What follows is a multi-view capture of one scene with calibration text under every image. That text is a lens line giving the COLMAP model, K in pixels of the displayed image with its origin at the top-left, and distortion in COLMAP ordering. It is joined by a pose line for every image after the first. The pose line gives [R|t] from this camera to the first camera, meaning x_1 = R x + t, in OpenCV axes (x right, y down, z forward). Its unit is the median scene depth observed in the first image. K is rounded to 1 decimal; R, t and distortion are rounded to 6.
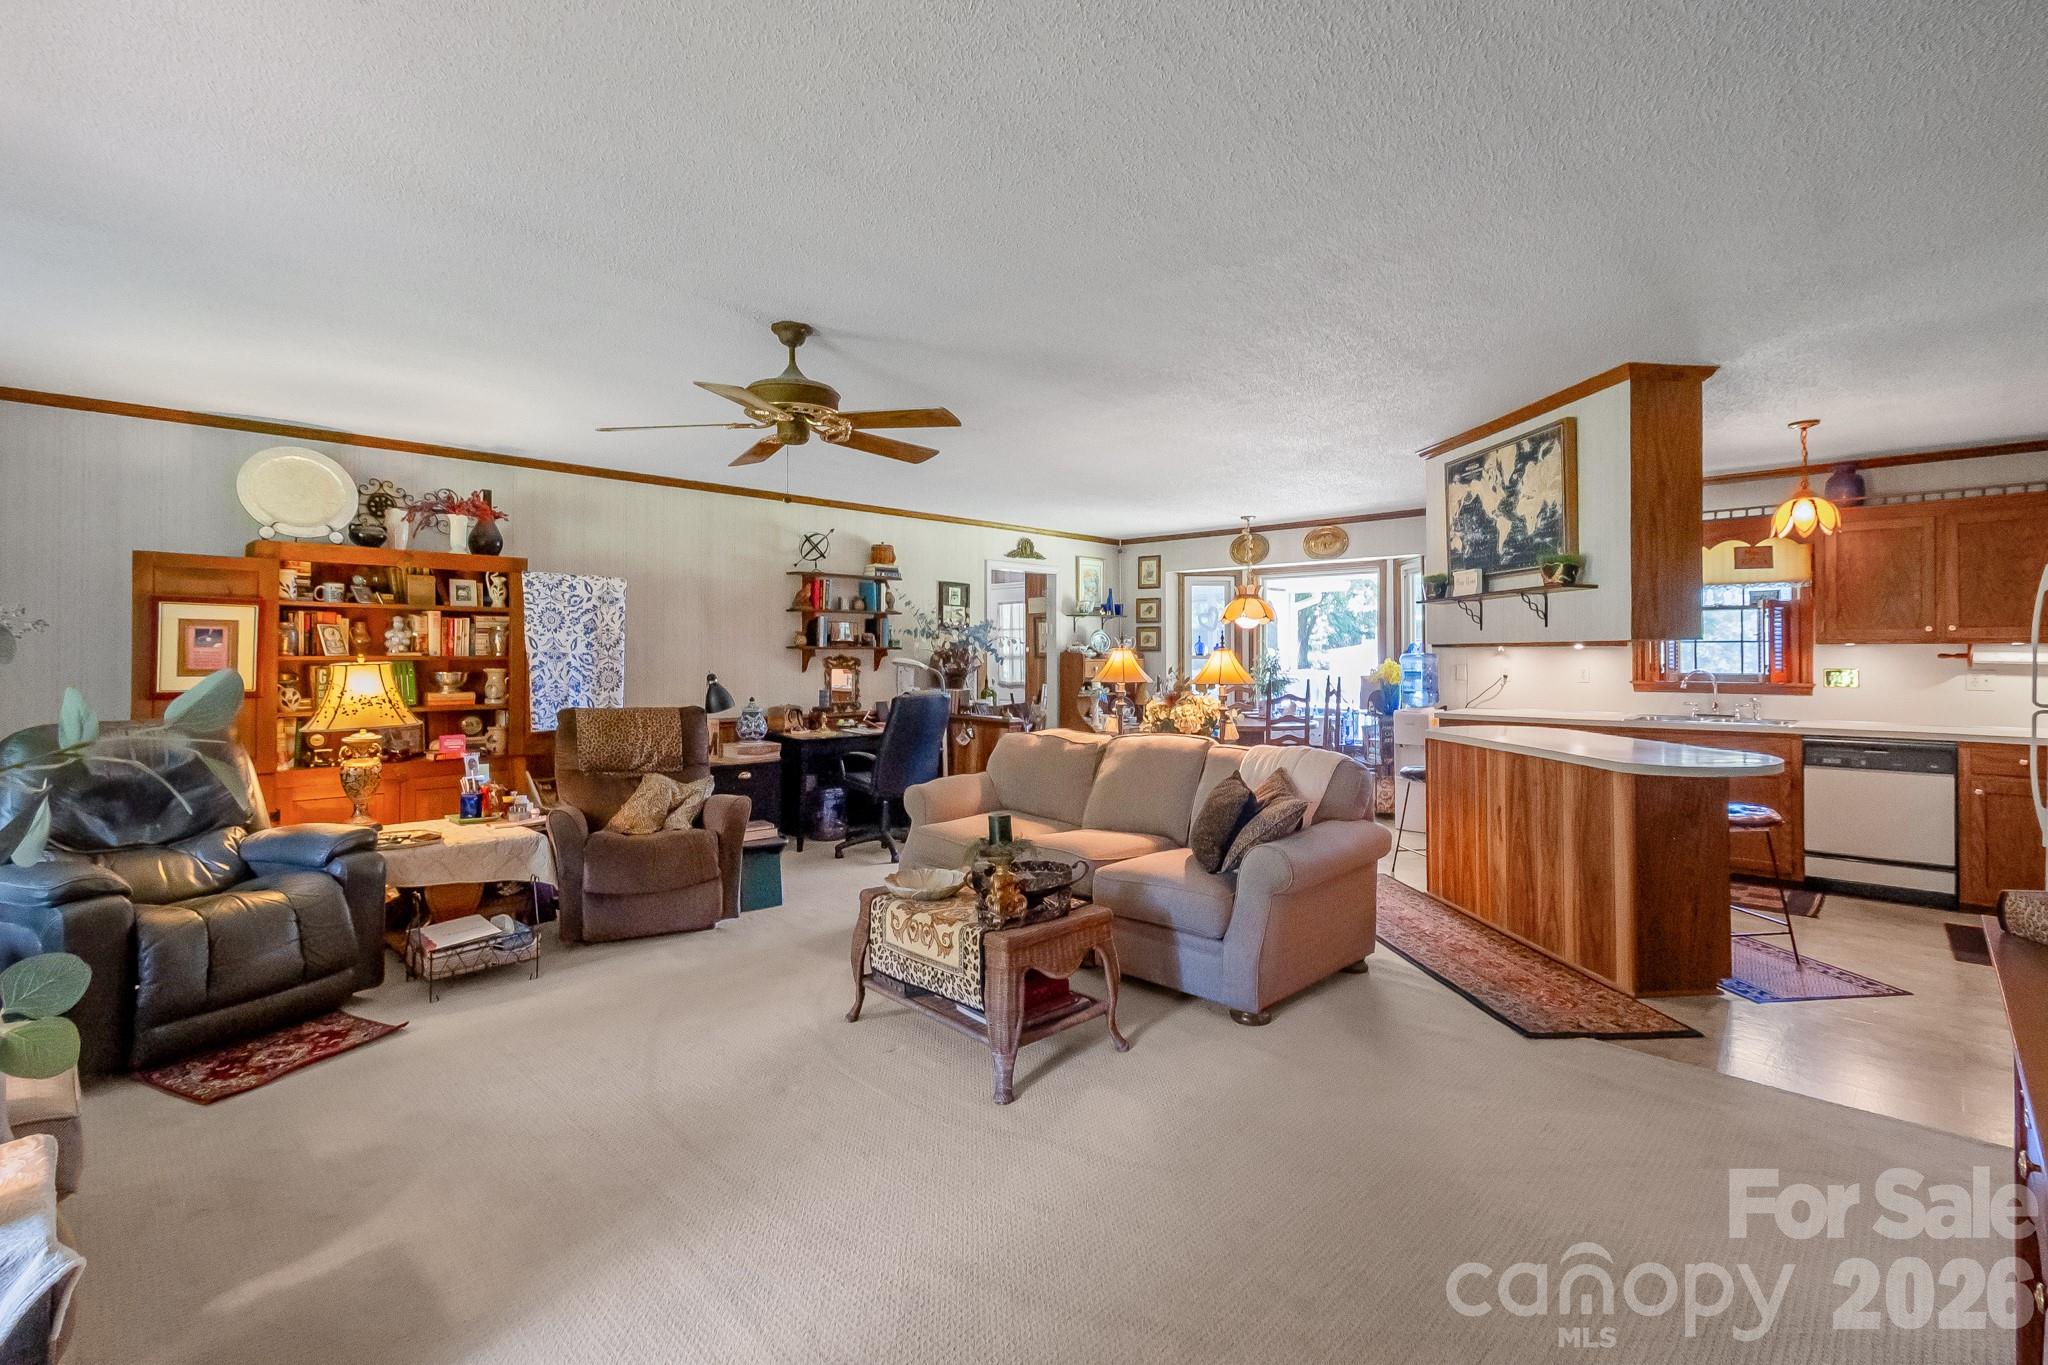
lens RADIAL K [[918.1, 0, 1038.2], [0, 918.1, 648.5], [0, 0, 1]] dist [0.000898, -0.000058]
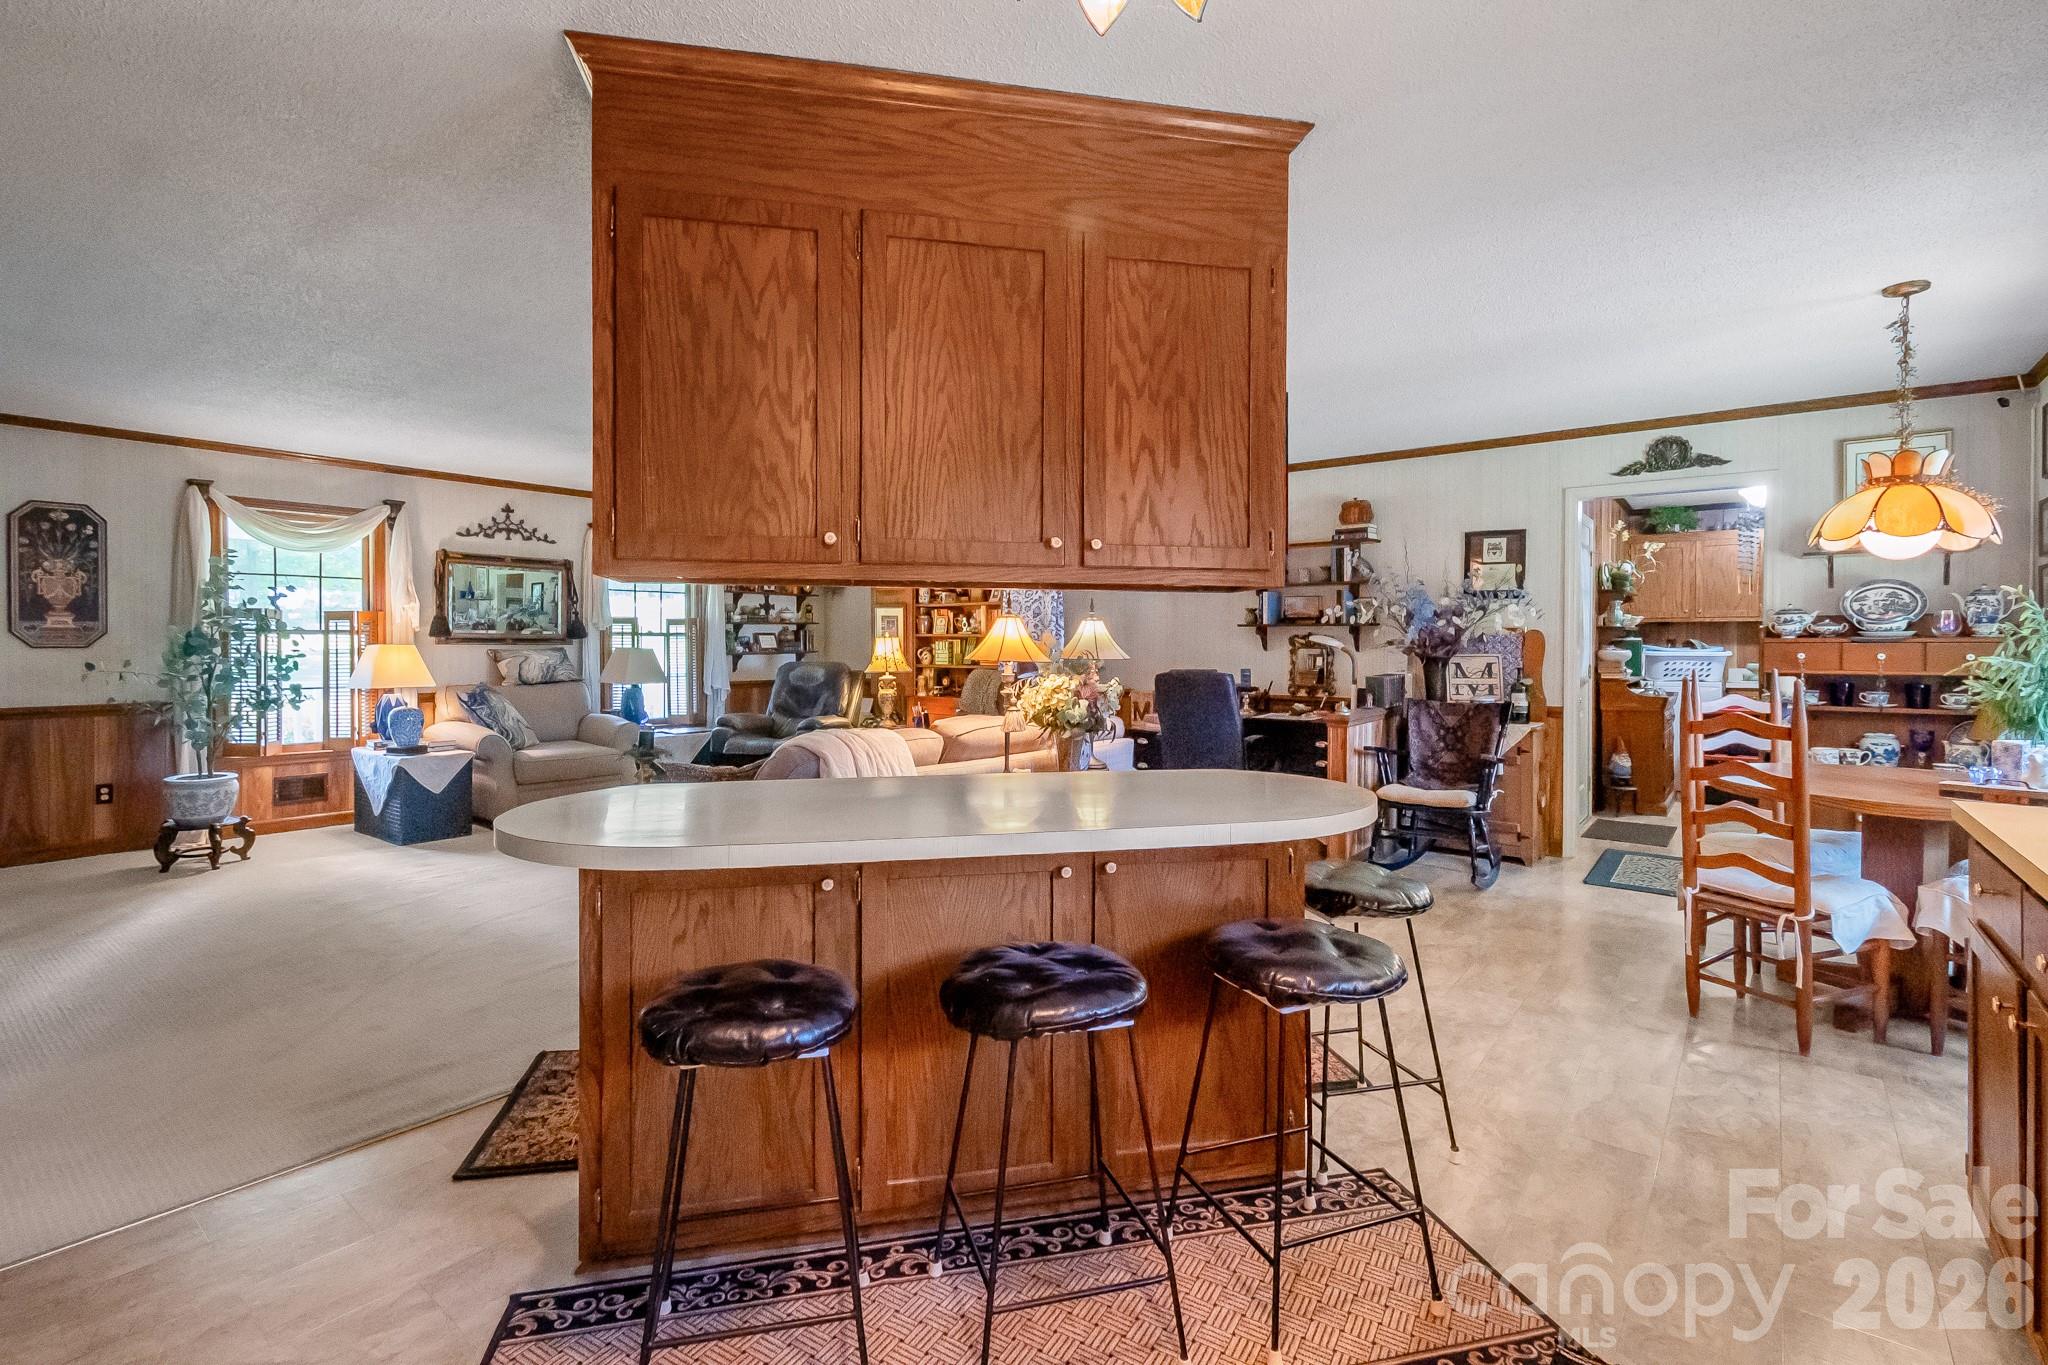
lens RADIAL K [[924.7, 0, 1021.2], [0, 924.7, 646.1], [0, 0, 1]] dist [0.009378, -0.005844]
pose [[0.115985, 0.003924, -0.993243, 0.849537], [0.003125, 0.999986, 0.004315, 0.019931], [0.993246, -0.003604, 0.115971, 0.799333]]
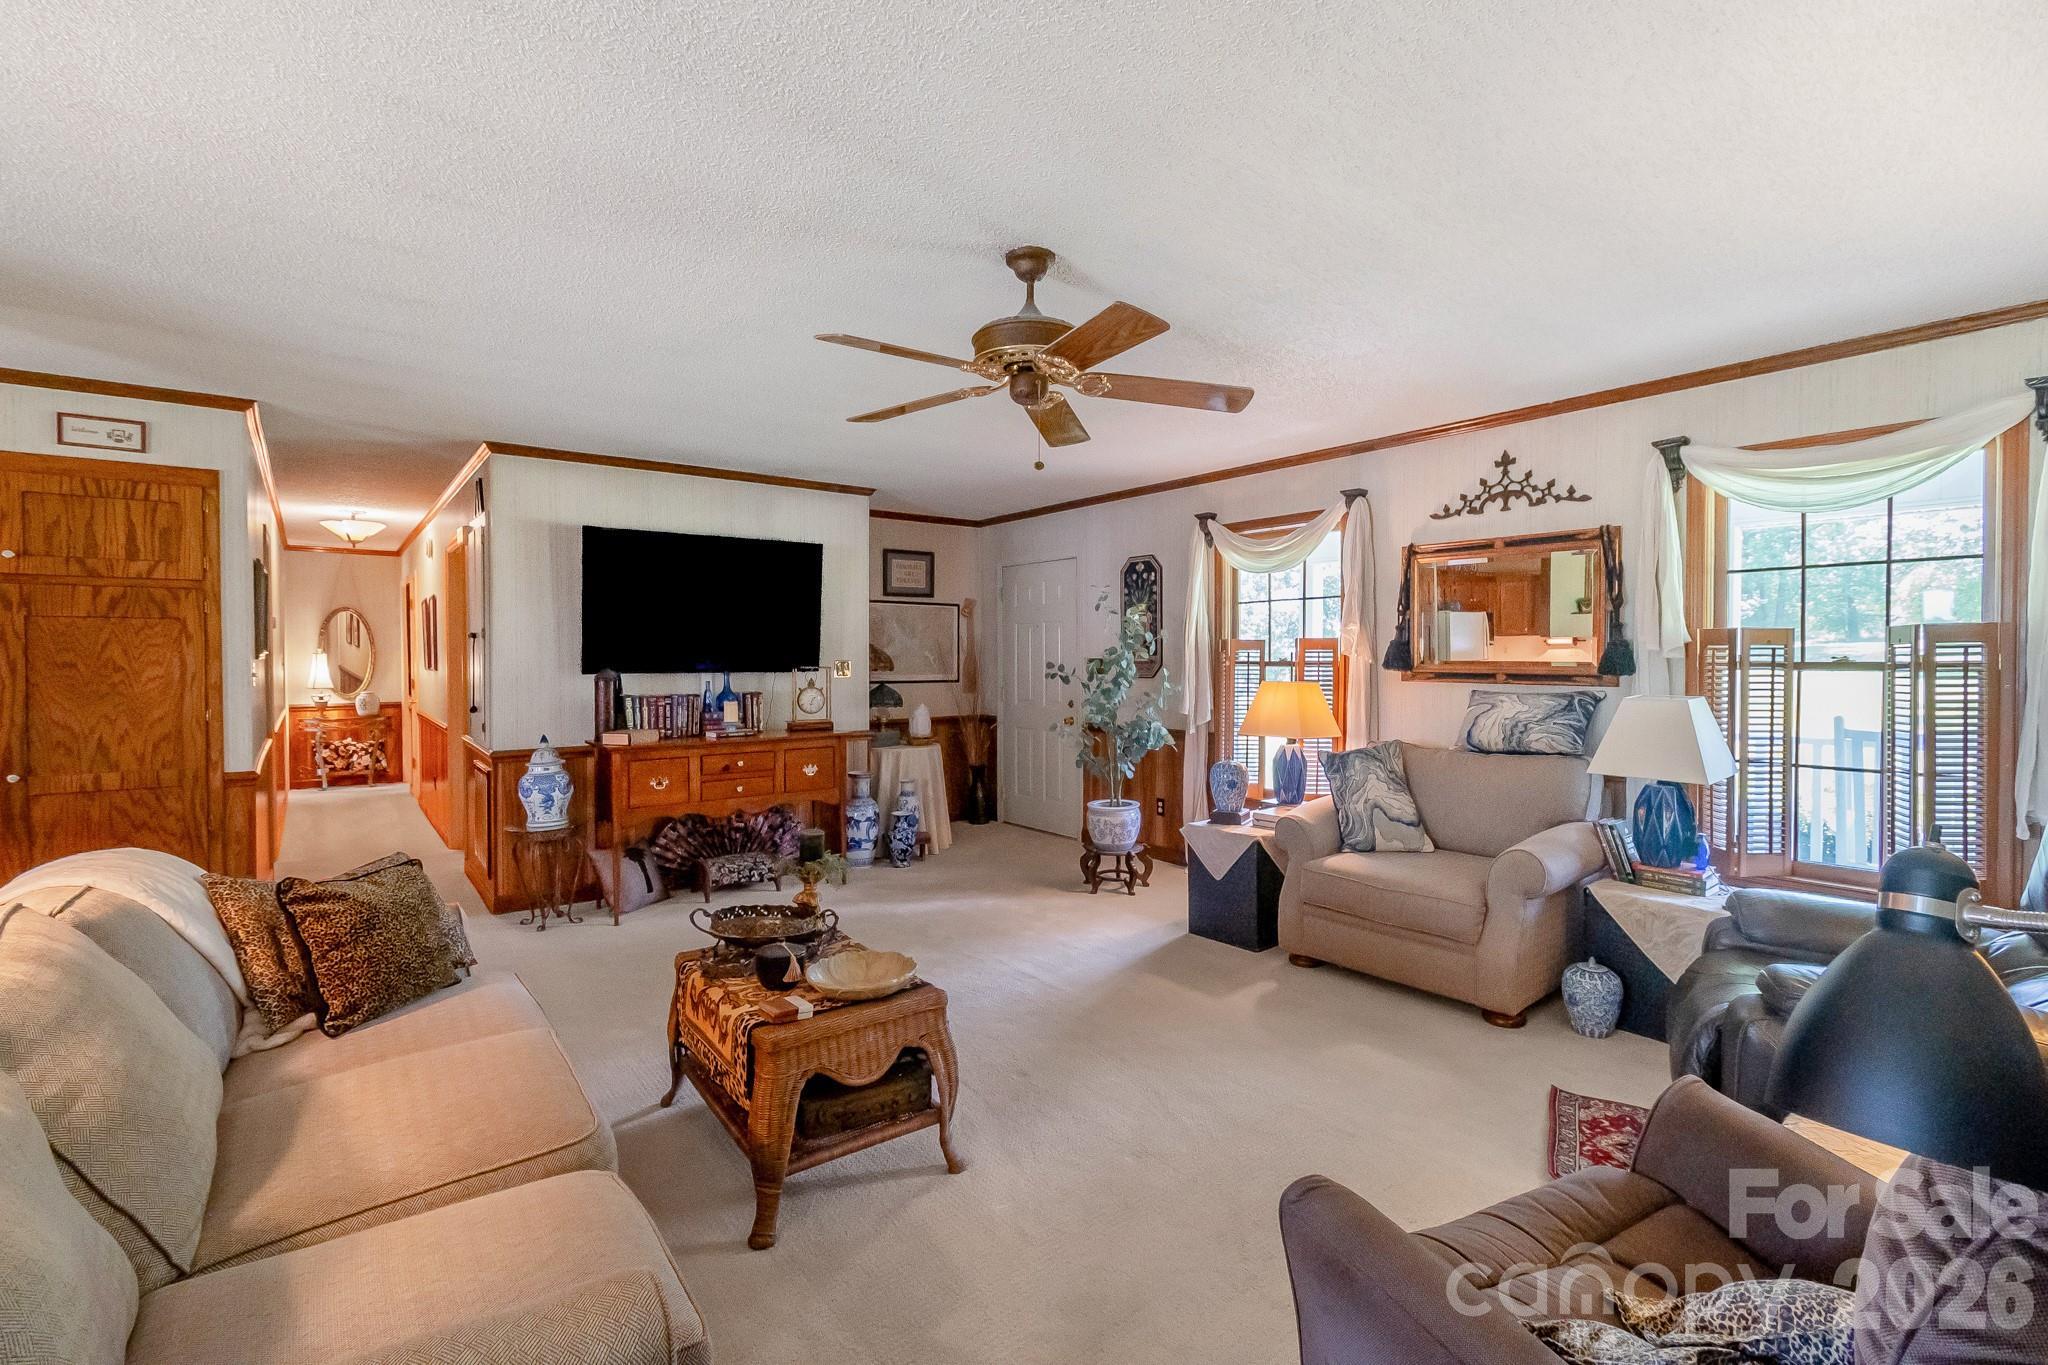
lens RADIAL K [[949.7, 0, 1024.0], [0, 949.7, 682.5], [0, 0, 1]] dist [0.024335, -0.000182]
pose [[-0.990856, 0.000299, 0.134926, -0.213743], [0.003555, 0.999708, 0.023890, 0.000523], [-0.134880, 0.024151, -0.990568, 1.103079]]
